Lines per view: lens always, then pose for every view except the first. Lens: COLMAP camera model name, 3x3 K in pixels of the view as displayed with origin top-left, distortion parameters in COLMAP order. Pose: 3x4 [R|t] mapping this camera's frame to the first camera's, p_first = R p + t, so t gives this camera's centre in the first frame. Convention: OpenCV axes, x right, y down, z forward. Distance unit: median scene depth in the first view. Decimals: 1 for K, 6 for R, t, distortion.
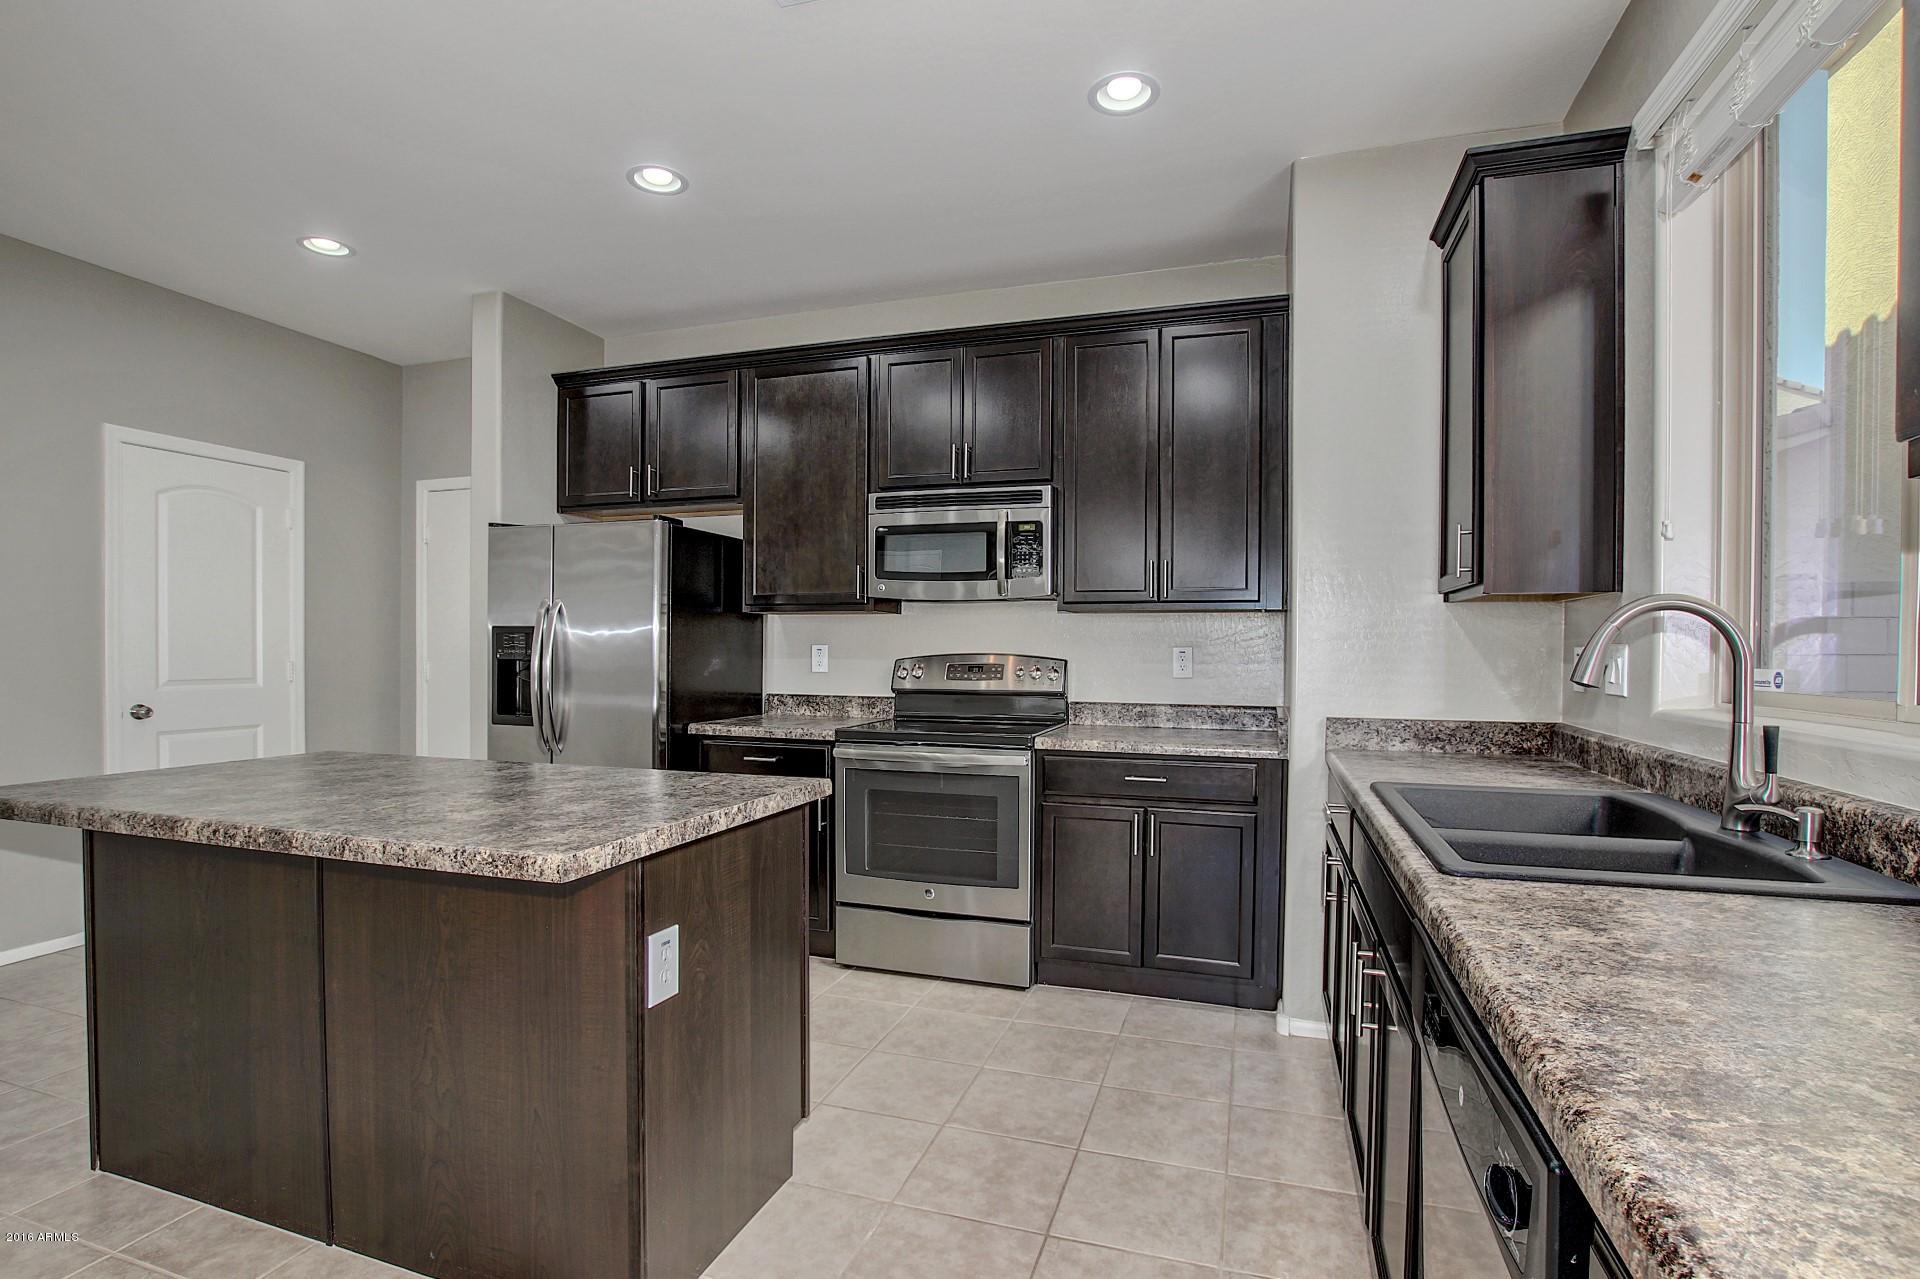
lens RADIAL K [[936.0, 0, 954.2], [0, 936.0, 651.1], [0, 0, 1]] dist [-0.018978, 0.000542]
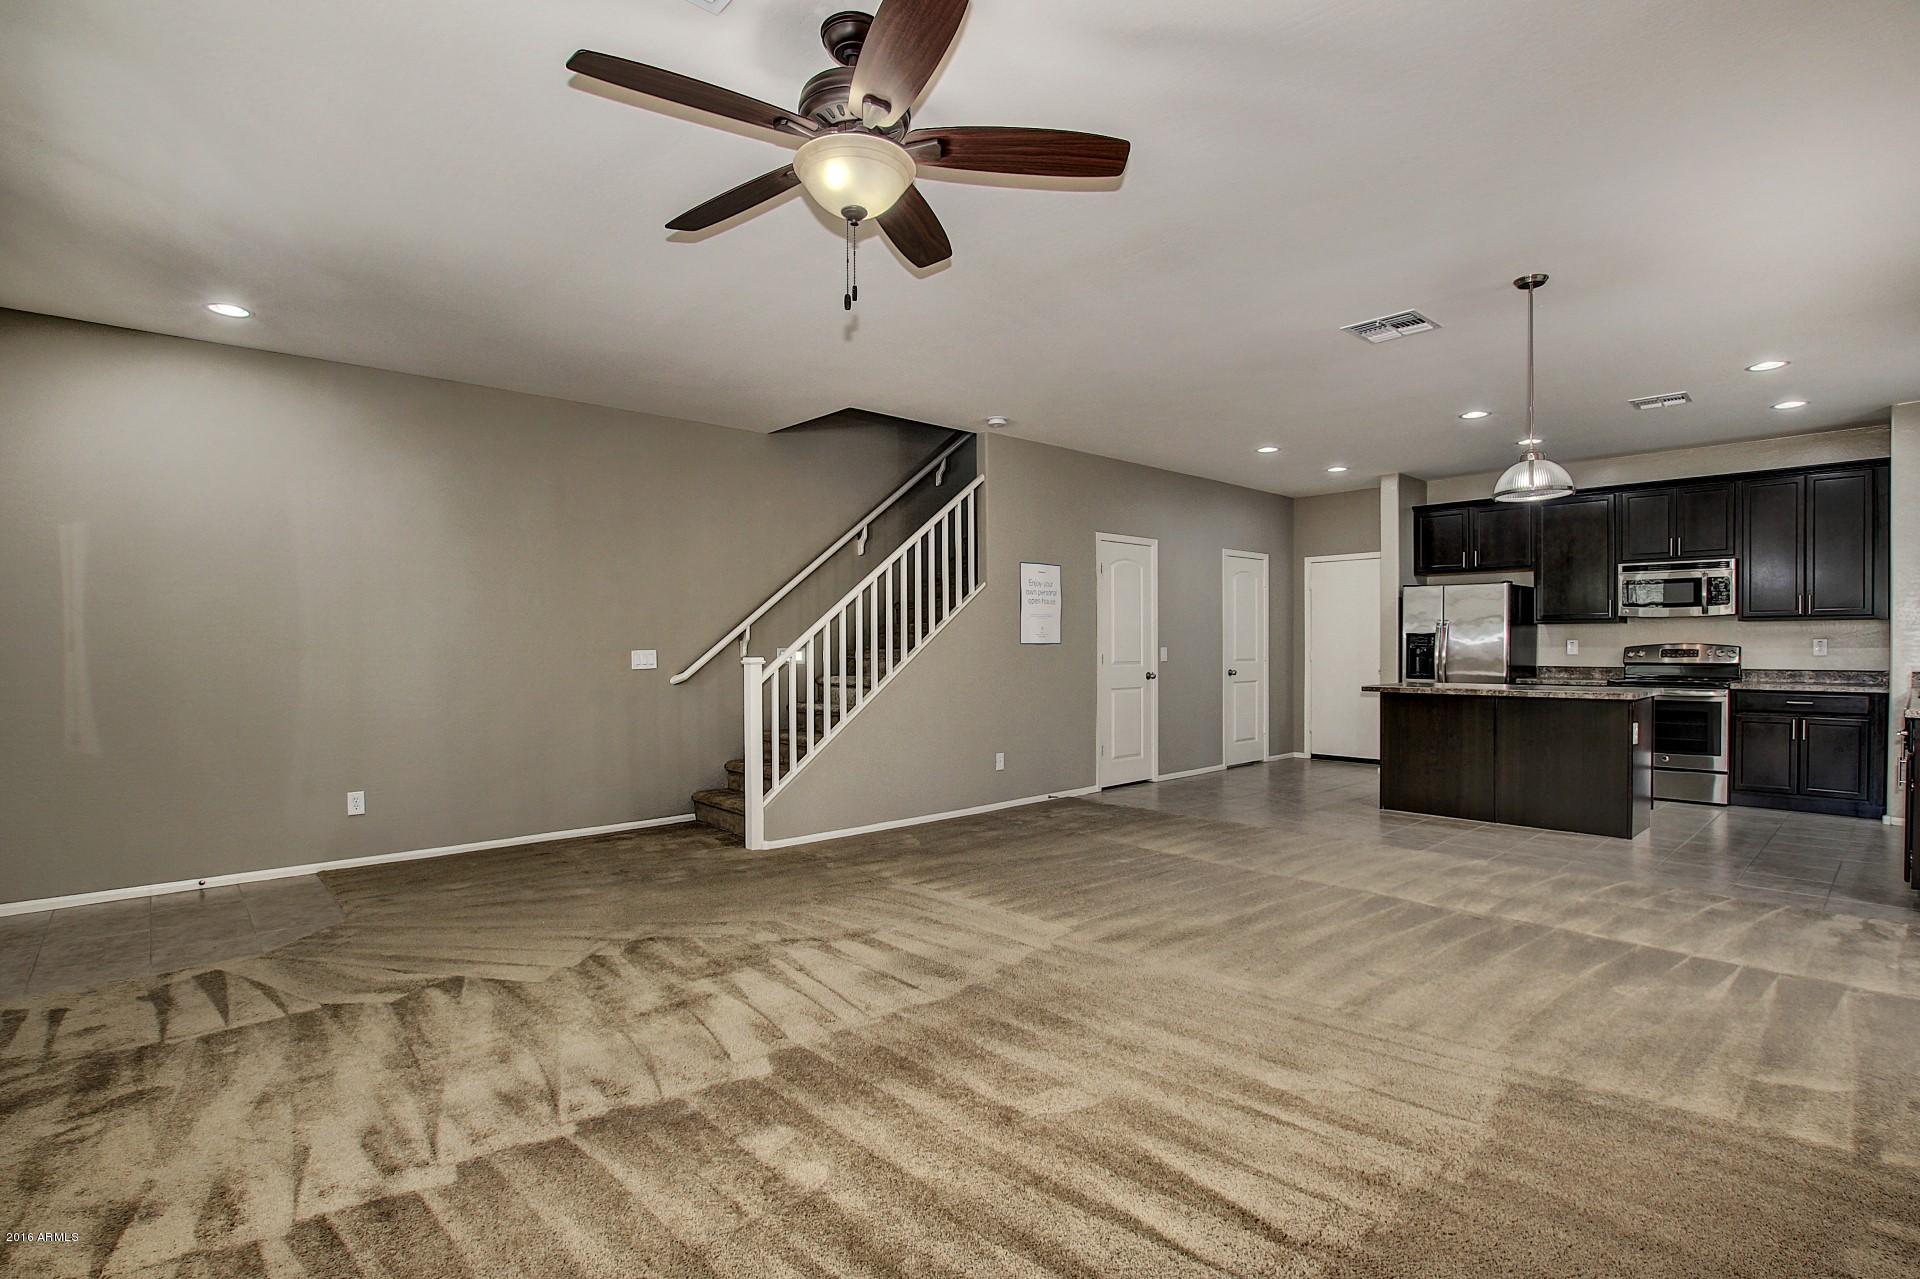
lens RADIAL K [[936.0, 0, 954.2], [0, 936.0, 651.1], [0, 0, 1]] dist [-0.018978, 0.000542]
pose [[0.880851, -0.006374, -0.473351, -0.427823], [0.006508, 0.999978, -0.001354, 0.011732], [0.473349, -0.001888, 0.880873, -1.504894]]
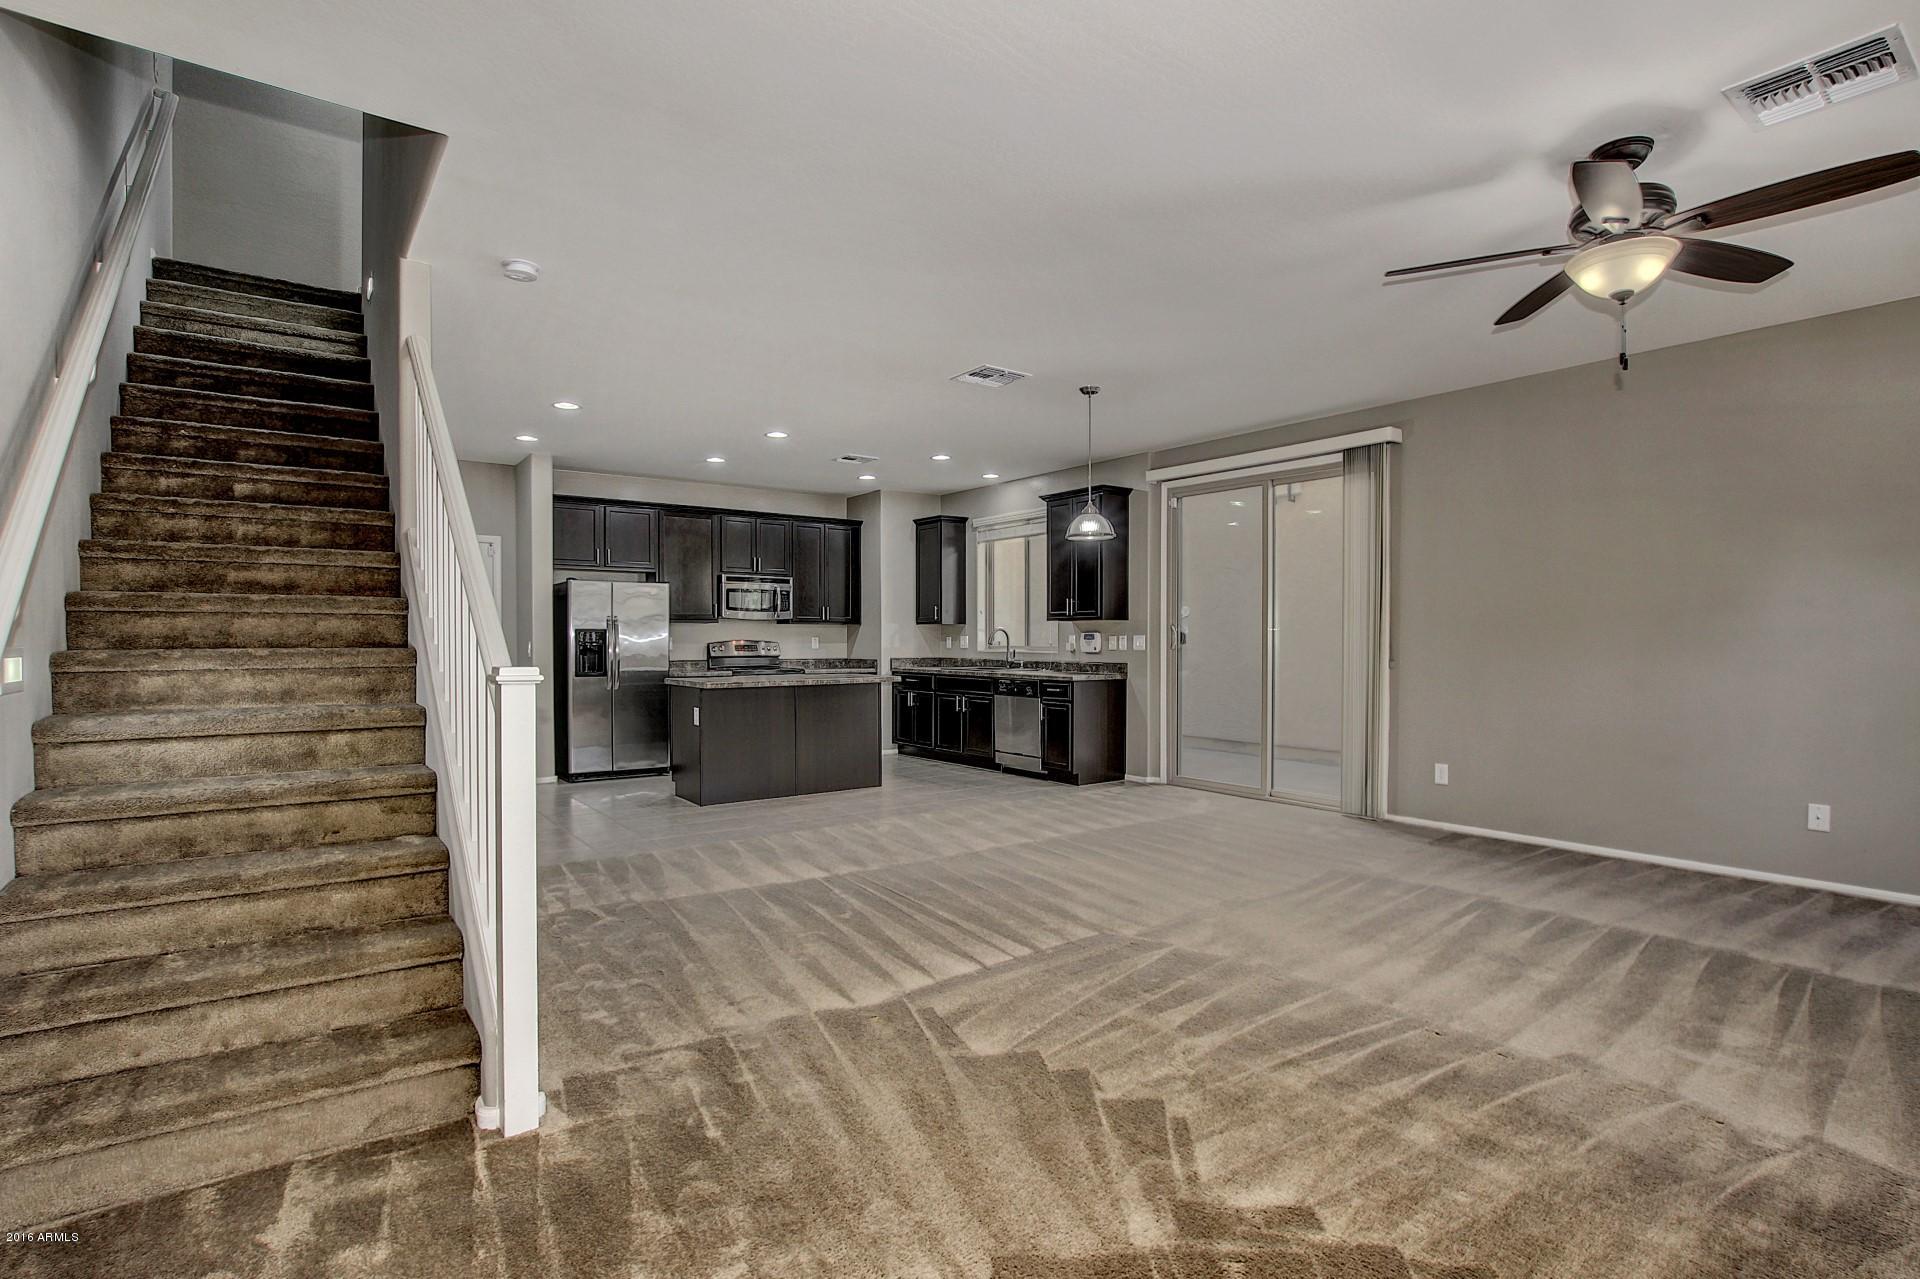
lens RADIAL K [[936.0, 0, 954.2], [0, 936.0, 651.1], [0, 0, 1]] dist [-0.018978, 0.000542]
pose [[0.579437, -0.020531, 0.814759, -1.811000], [0.010876, 0.999788, 0.017459, -0.006345], [-0.814945, -0.001255, 0.579537, -0.935511]]
